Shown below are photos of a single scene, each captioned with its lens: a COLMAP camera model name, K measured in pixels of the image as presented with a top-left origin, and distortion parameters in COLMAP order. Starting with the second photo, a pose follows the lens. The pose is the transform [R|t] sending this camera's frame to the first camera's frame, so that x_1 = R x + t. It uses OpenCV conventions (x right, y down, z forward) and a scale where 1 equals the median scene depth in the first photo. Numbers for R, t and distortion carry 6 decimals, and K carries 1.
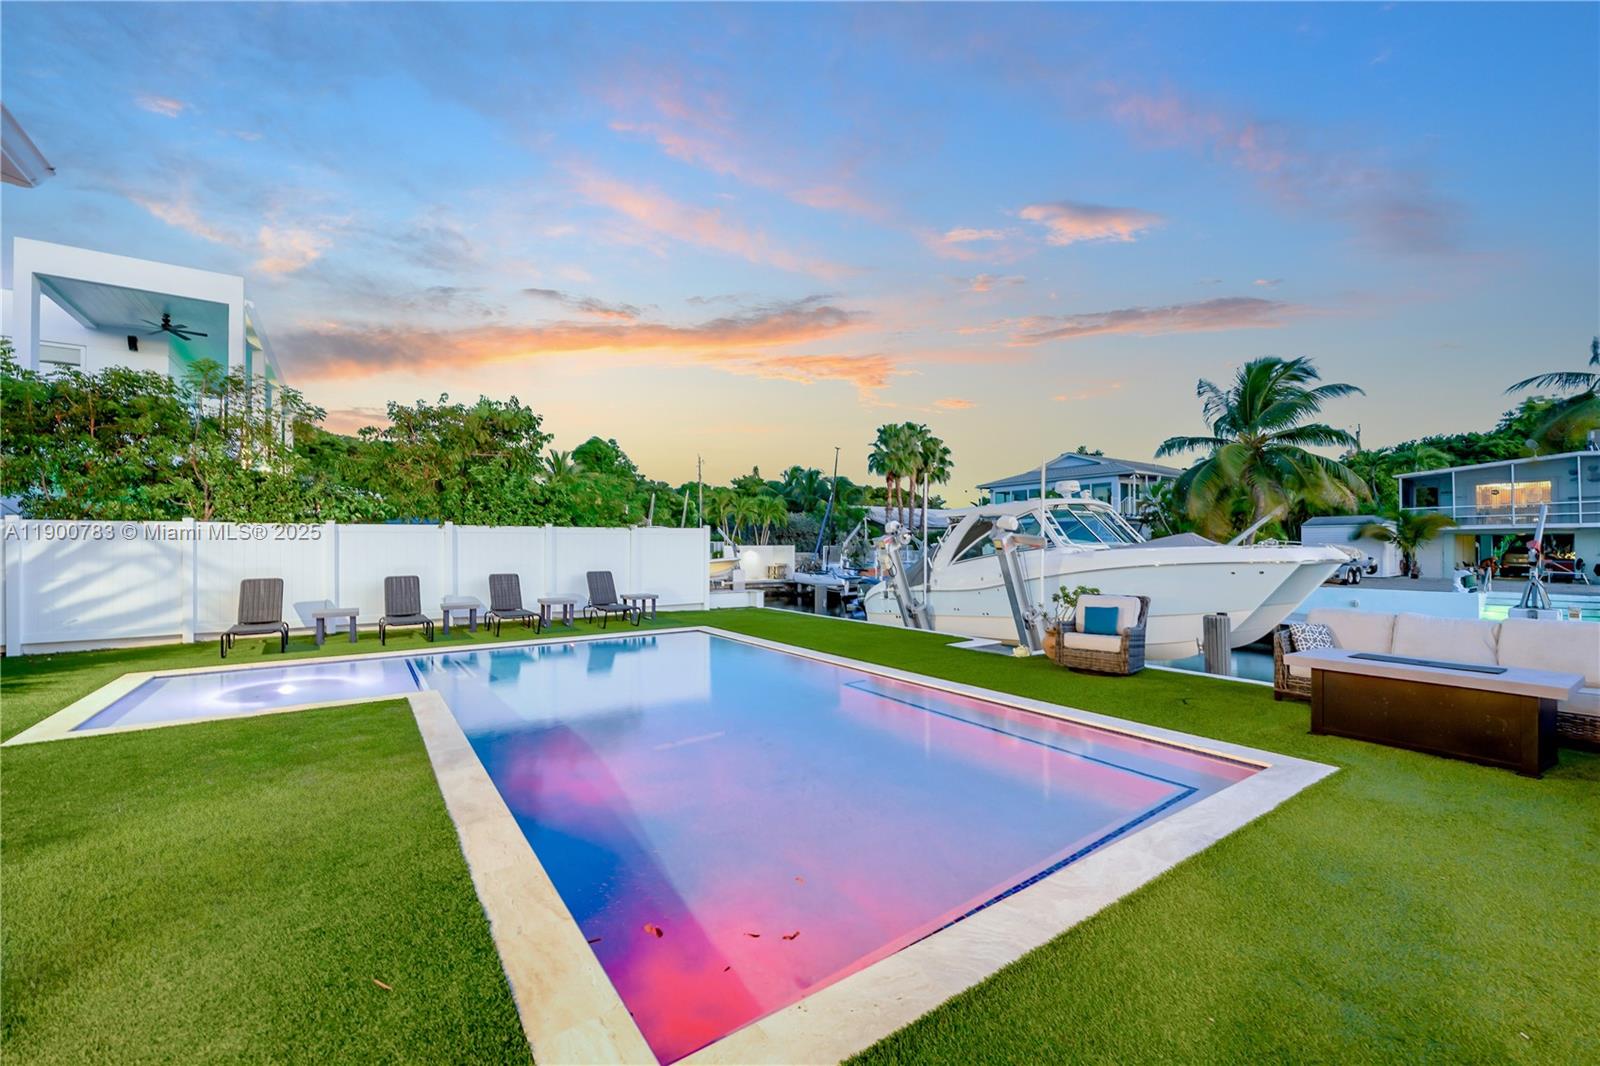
lens RADIAL K [[639.1, 0, 791.5], [0, 639.1, 534.5], [0, 0, 1]] dist [-0.001771, -0.000165]
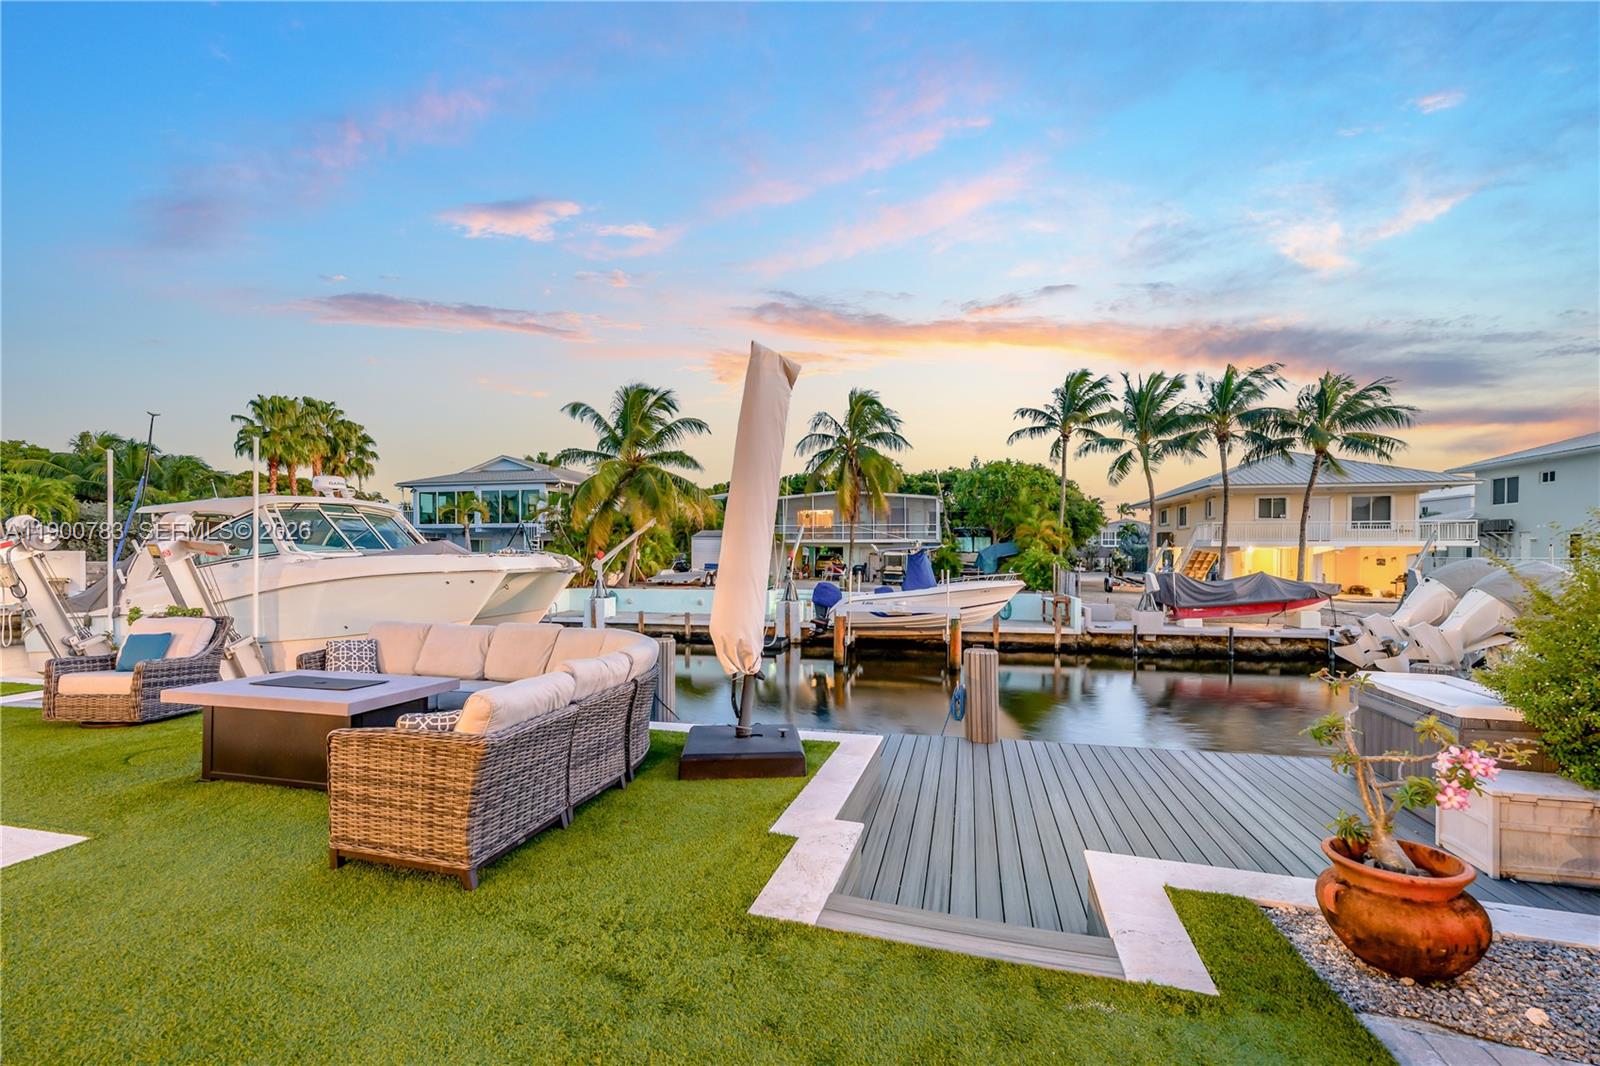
lens RADIAL K [[639.1, 0, 823.1], [0, 639.1, 547.9], [0, 0, 1]] dist [-0.001771, -0.000165]
pose [[0.730081, 0.010370, 0.683282, 0.184730], [-0.017016, 0.999851, 0.003007, -0.001743], [-0.683149, -0.013822, 0.730148, -0.034326]]
